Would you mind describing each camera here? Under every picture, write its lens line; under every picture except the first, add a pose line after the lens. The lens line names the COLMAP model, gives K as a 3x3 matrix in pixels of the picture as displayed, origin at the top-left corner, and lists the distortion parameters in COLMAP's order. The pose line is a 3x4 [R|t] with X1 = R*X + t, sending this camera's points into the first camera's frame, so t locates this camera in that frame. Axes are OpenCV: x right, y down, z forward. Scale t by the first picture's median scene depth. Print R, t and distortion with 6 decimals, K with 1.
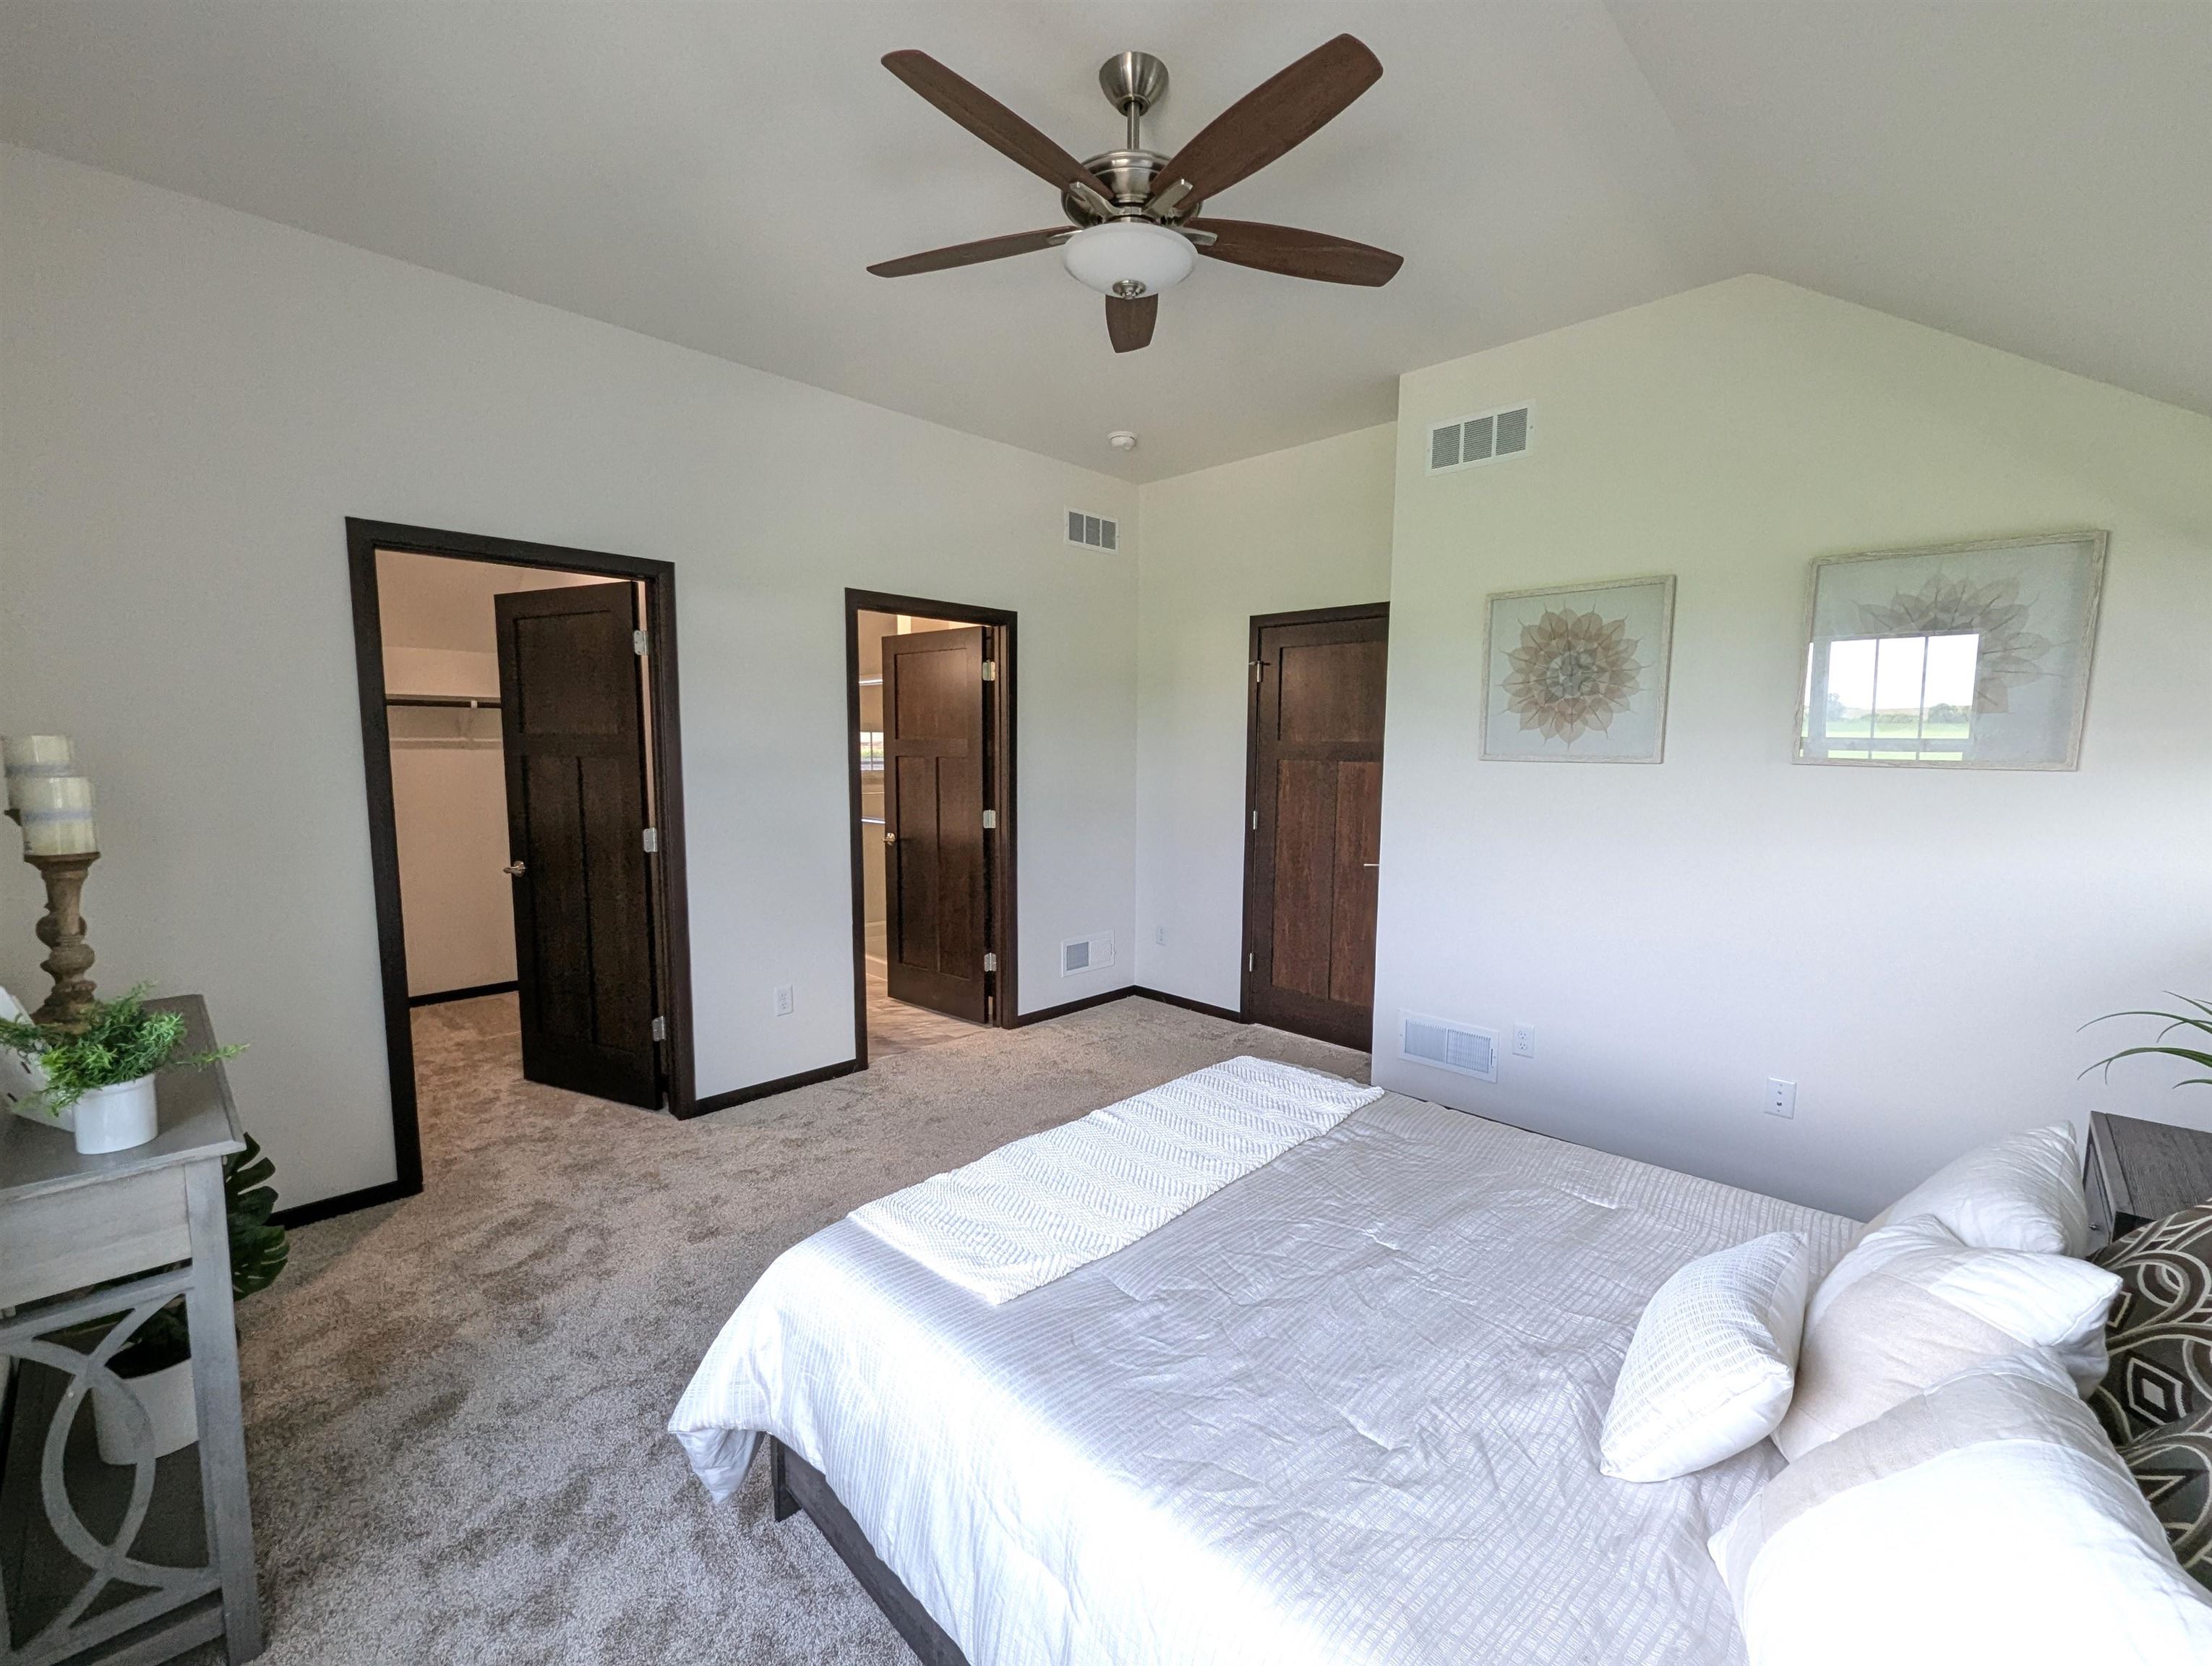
lens RADIAL K [[922.6, 0, 1106.5], [0, 922.6, 842.6], [0, 0, 1]] dist [-0.000192, 0.000017]
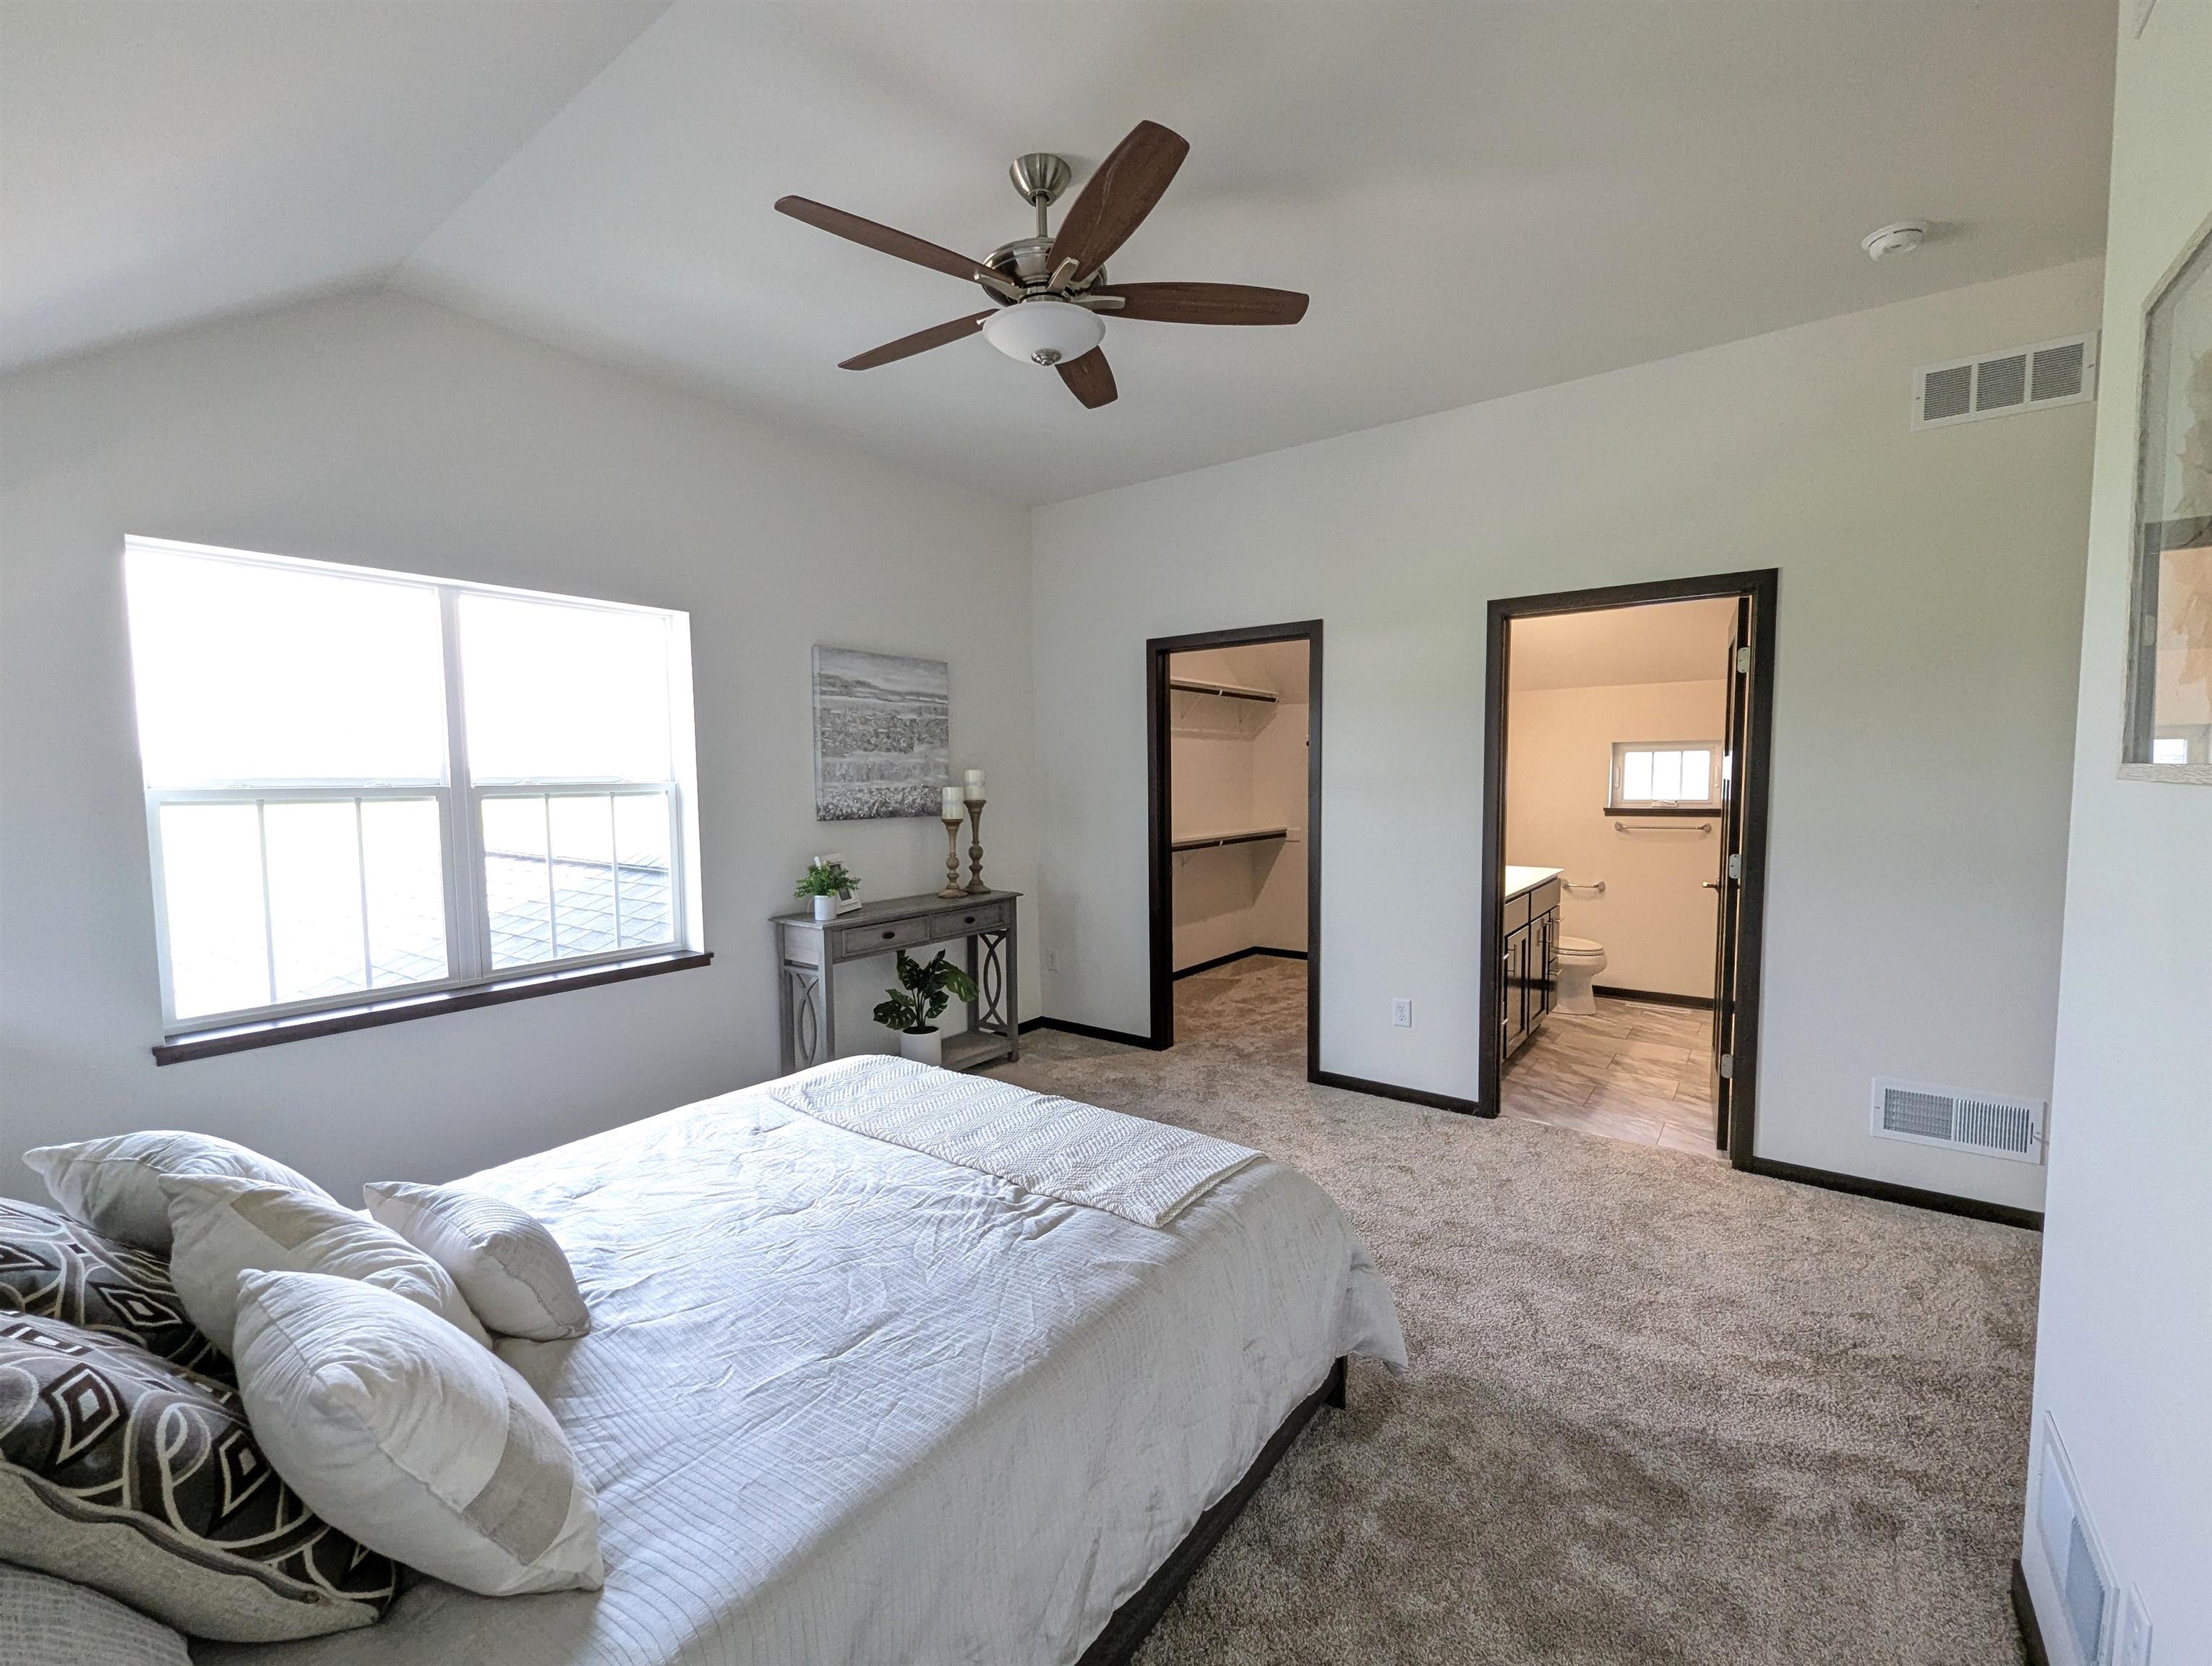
lens RADIAL K [[933.7, 0, 1107.2], [0, 933.7, 839.2], [0, 0, 1]] dist [0.001763, 0.000068]
pose [[0.126726, 0.061449, -0.990033, 0.739875], [-0.088859, 0.994770, 0.050369, -0.054802], [0.987950, 0.081590, 0.131524, 0.595947]]
